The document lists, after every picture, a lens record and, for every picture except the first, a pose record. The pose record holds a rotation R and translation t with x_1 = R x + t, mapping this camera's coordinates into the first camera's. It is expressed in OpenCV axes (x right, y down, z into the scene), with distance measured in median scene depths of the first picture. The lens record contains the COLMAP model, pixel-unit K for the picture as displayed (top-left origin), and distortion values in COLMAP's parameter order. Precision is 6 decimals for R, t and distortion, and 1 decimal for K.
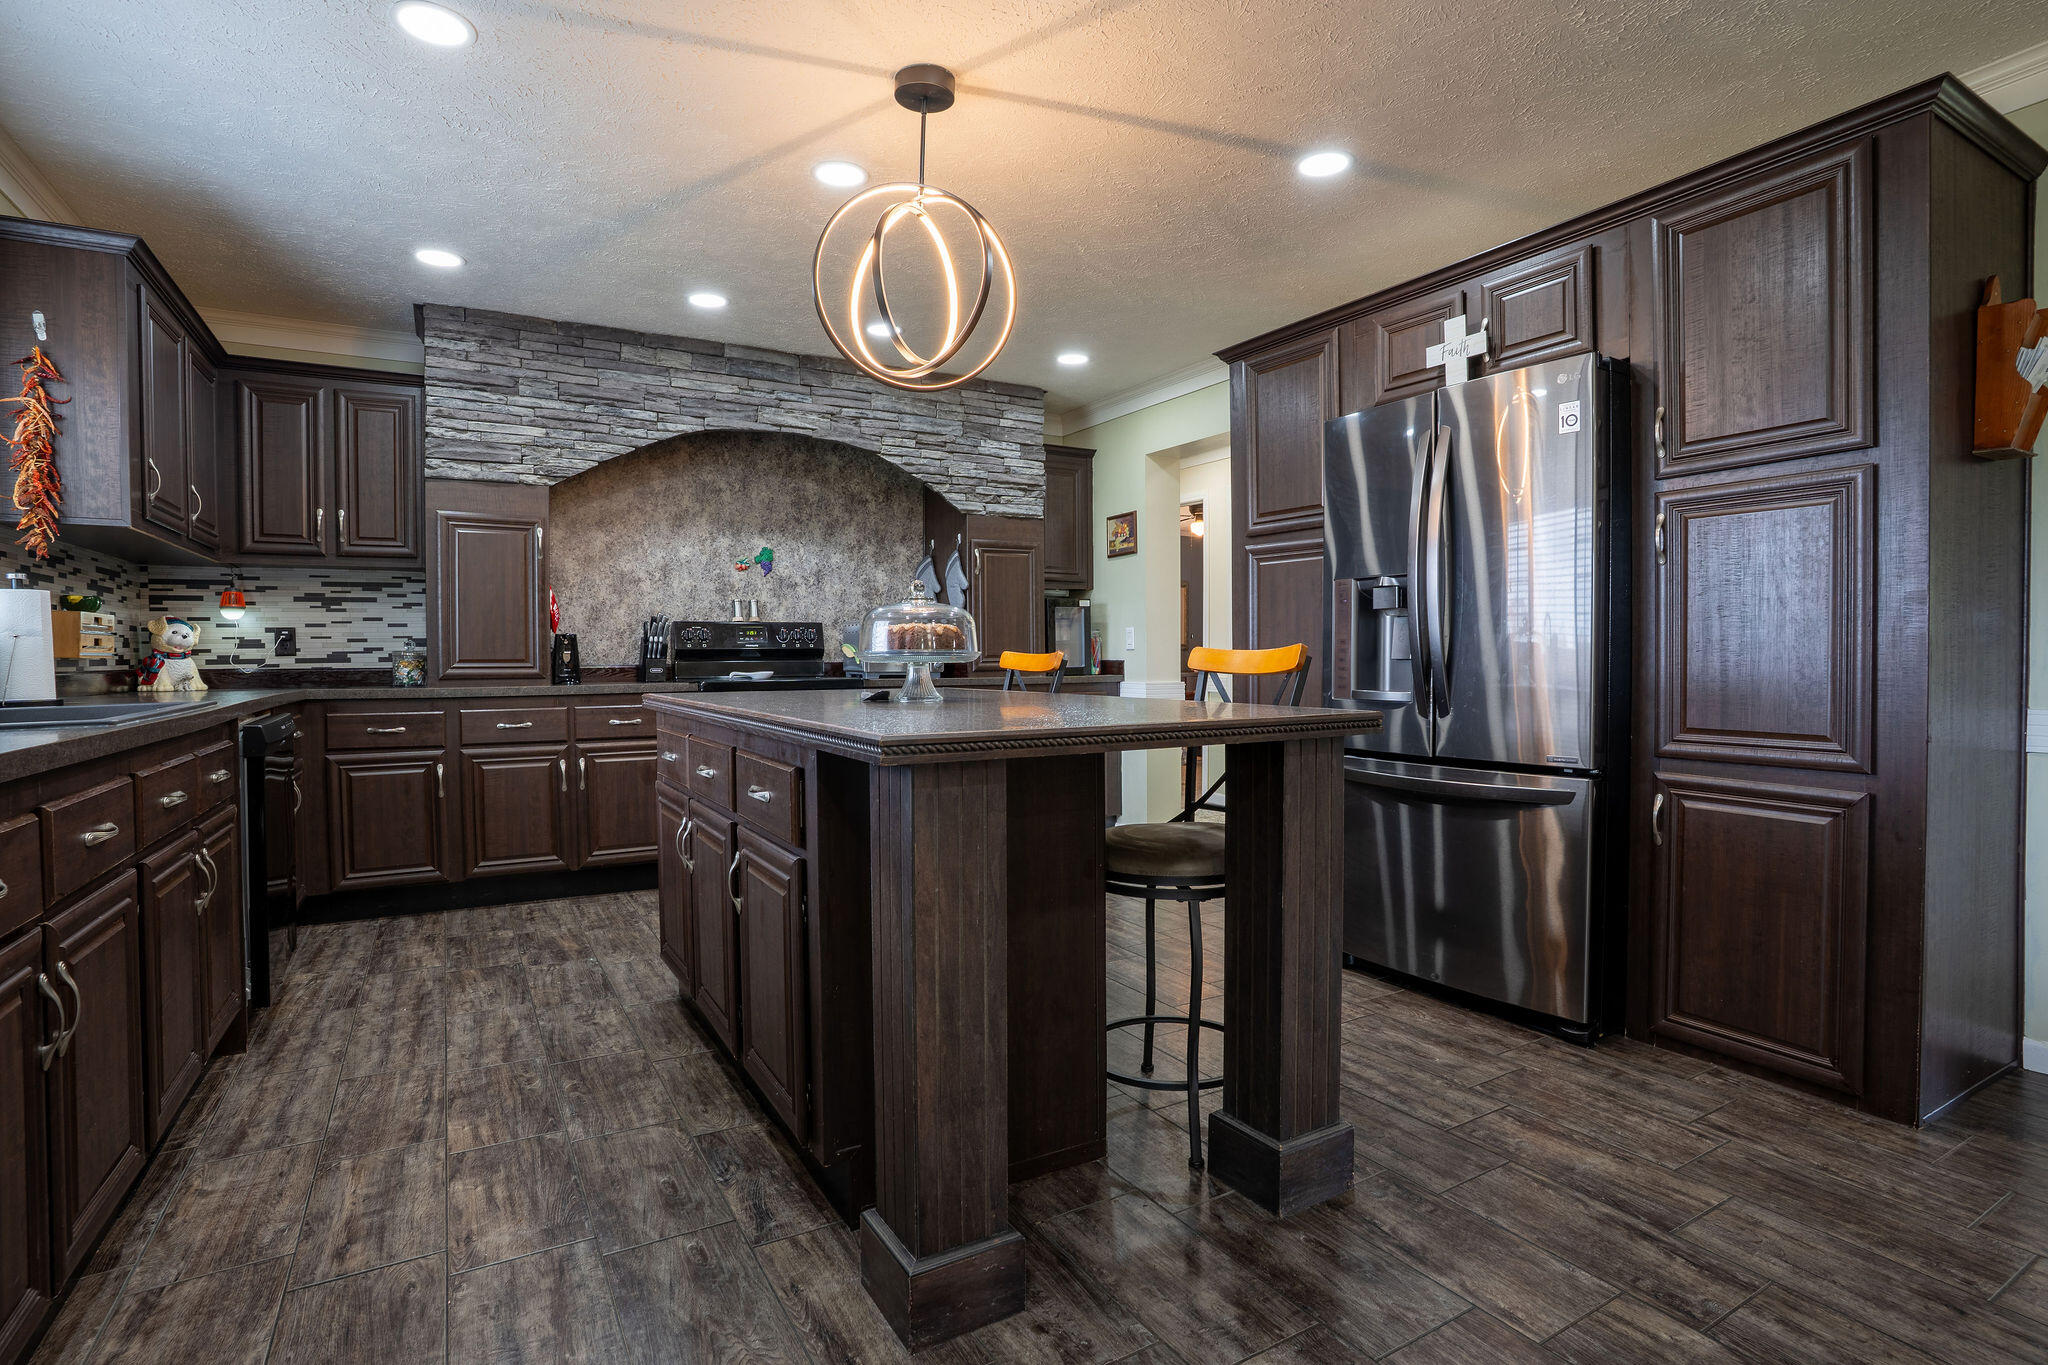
lens RADIAL K [[1000.1, 0, 1024.4], [0, 1000.1, 675.5], [0, 0, 1]] dist [-0.056131, 0.018727]
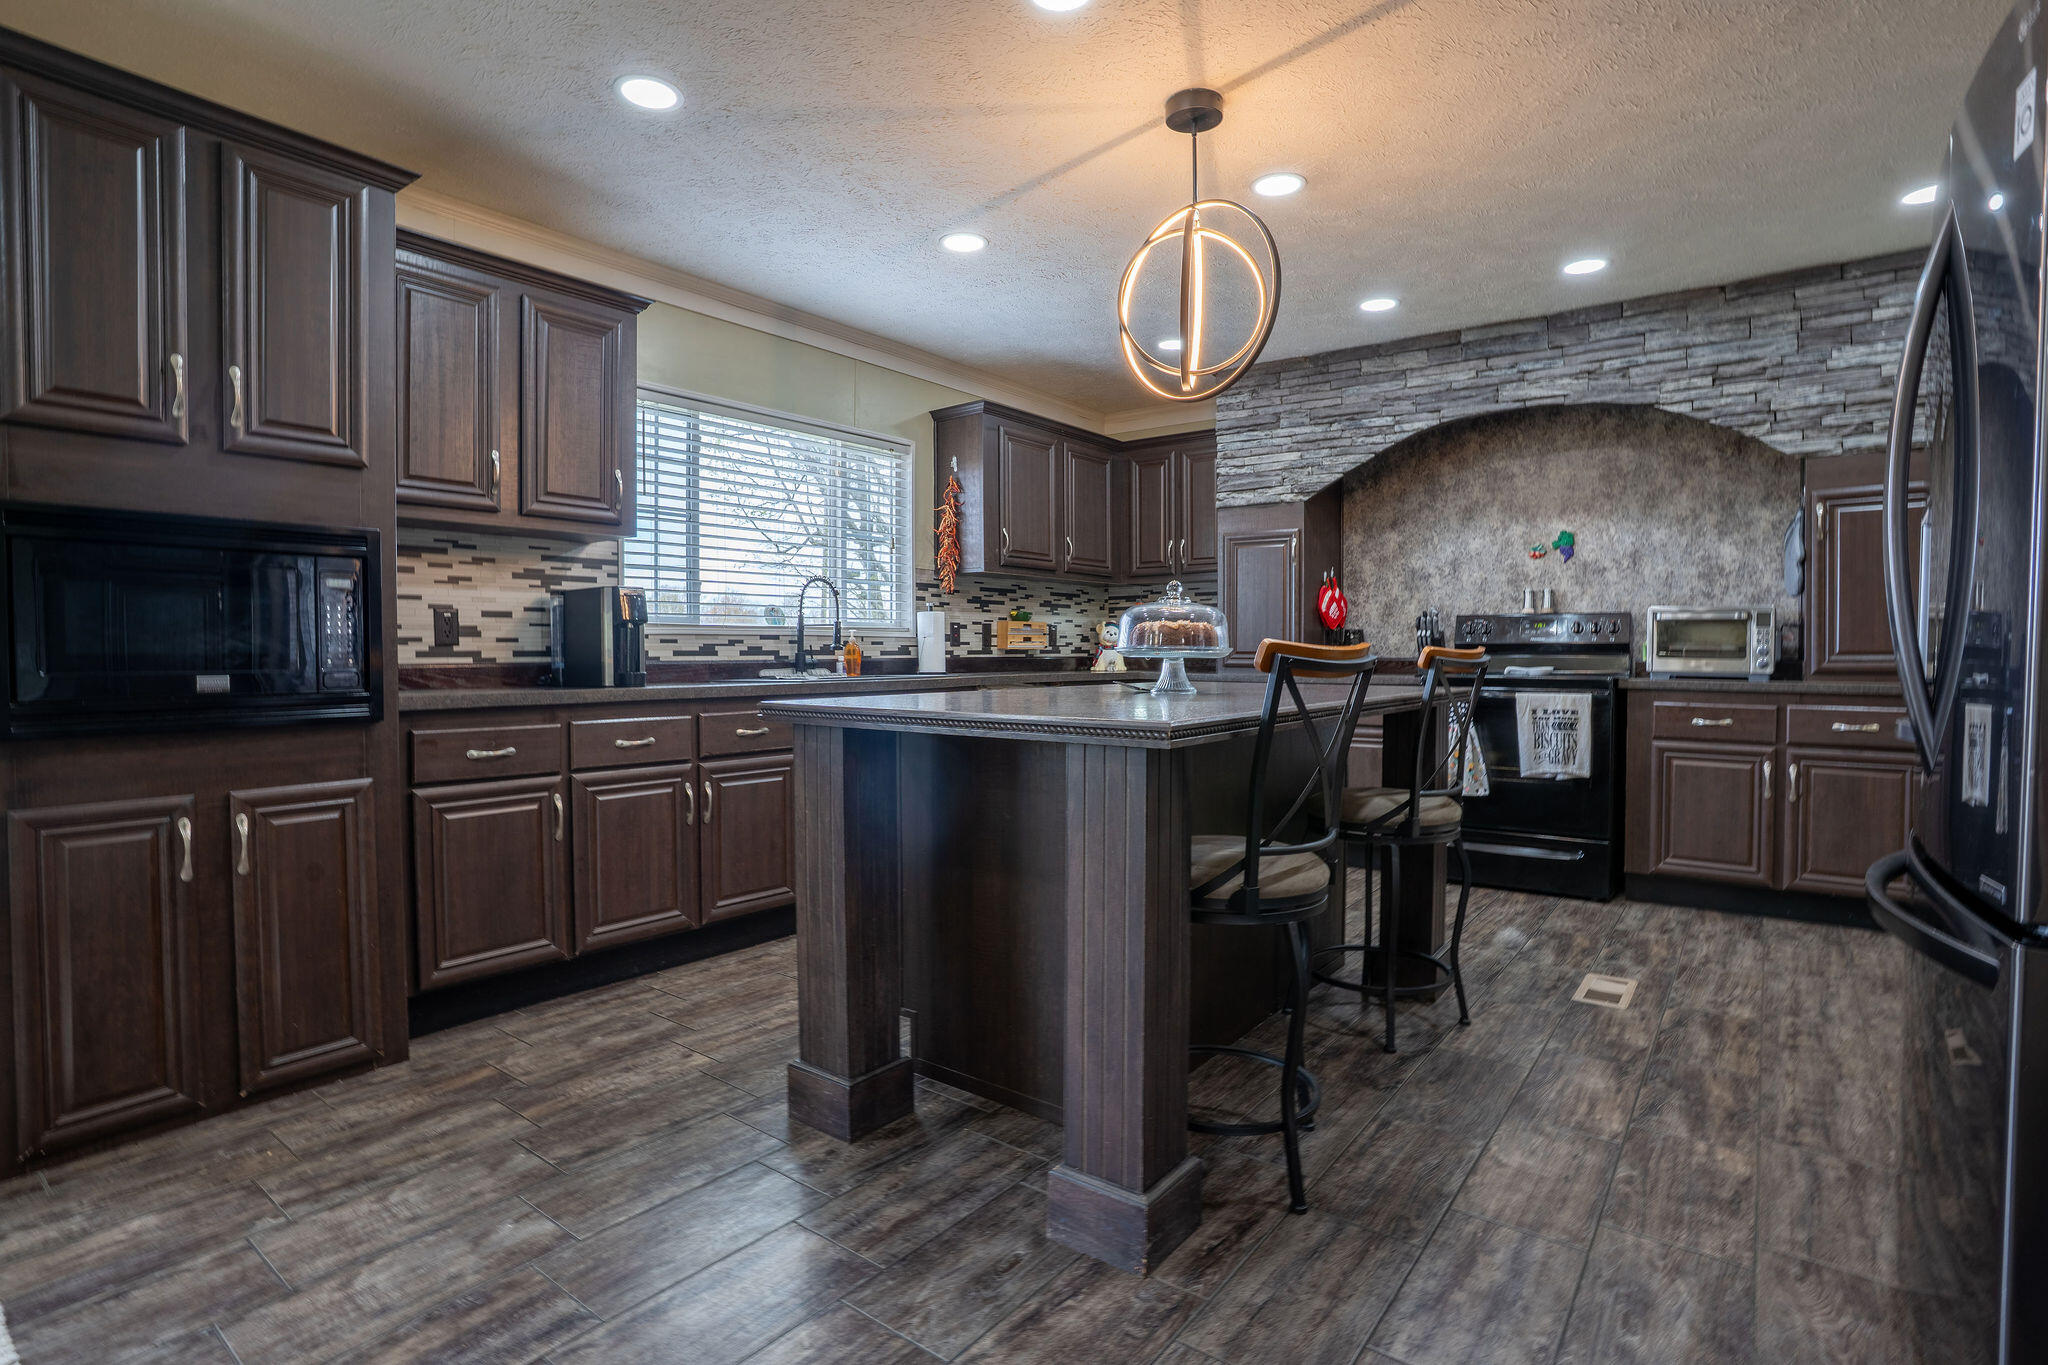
lens RADIAL K [[1000.1, 0, 1017.3], [0, 1000.1, 674.2], [0, 0, 1]] dist [-0.056131, 0.018727]
pose [[0.382539, 0.030109, -0.923449, 0.427218], [-0.023246, 0.999466, 0.022958, -0.008238], [0.923647, 0.012684, 0.383035, 0.225927]]
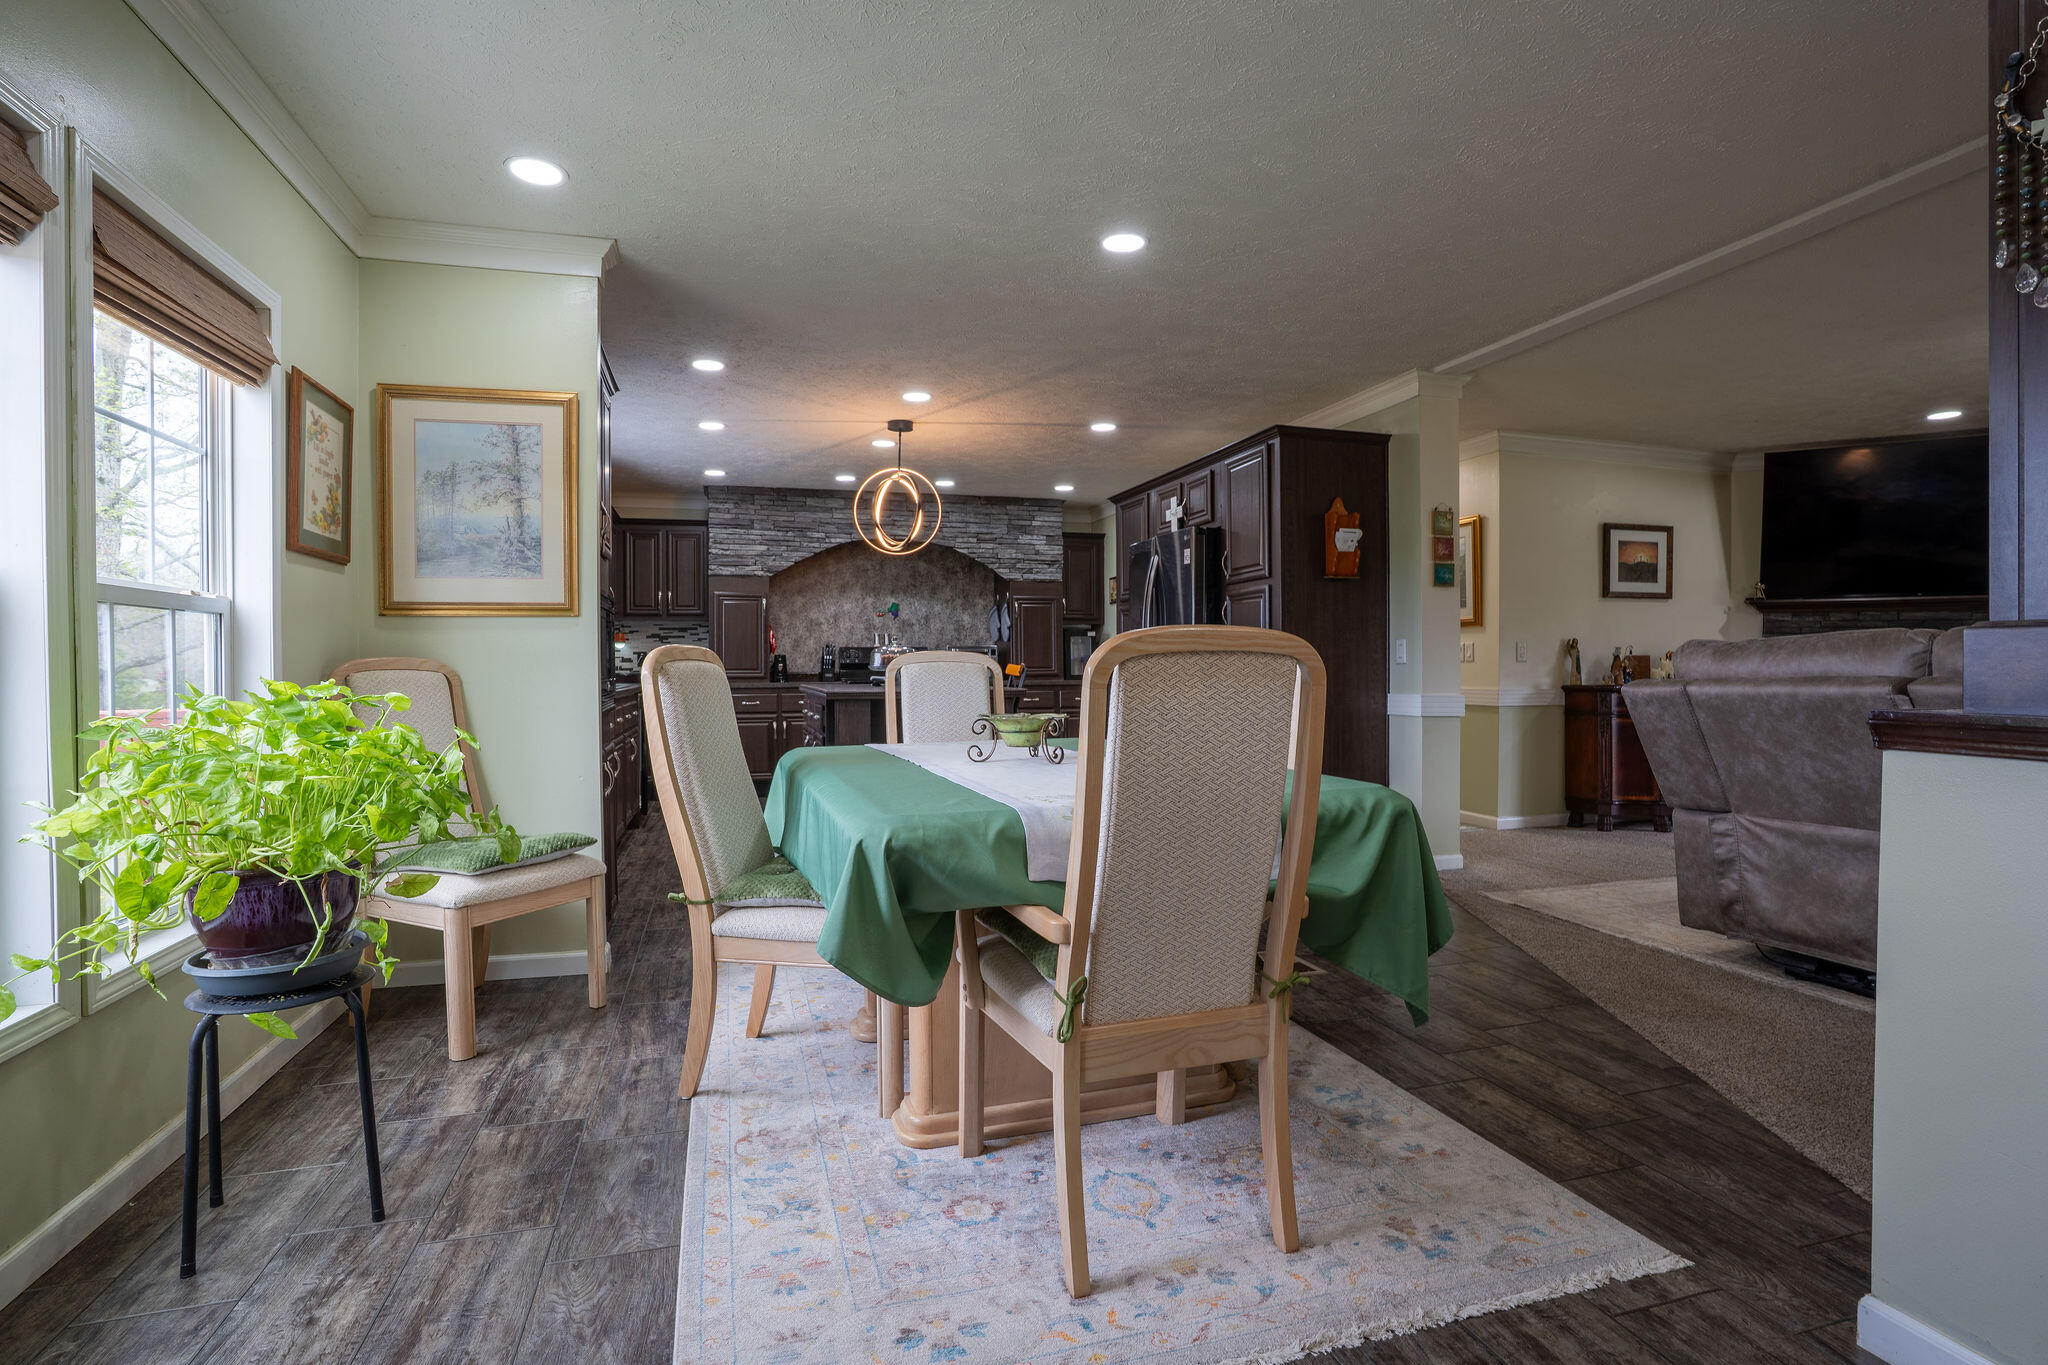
lens RADIAL K [[1000.1, 0, 1020.4], [0, 1000.1, 677.7], [0, 0, 1]] dist [-0.056131, 0.018727]
pose [[0.968997, 0.006370, -0.246991, 0.408189], [-0.008906, 0.999918, -0.009151, 0.012475], [0.246912, 0.011067, 0.968975, -0.648254]]
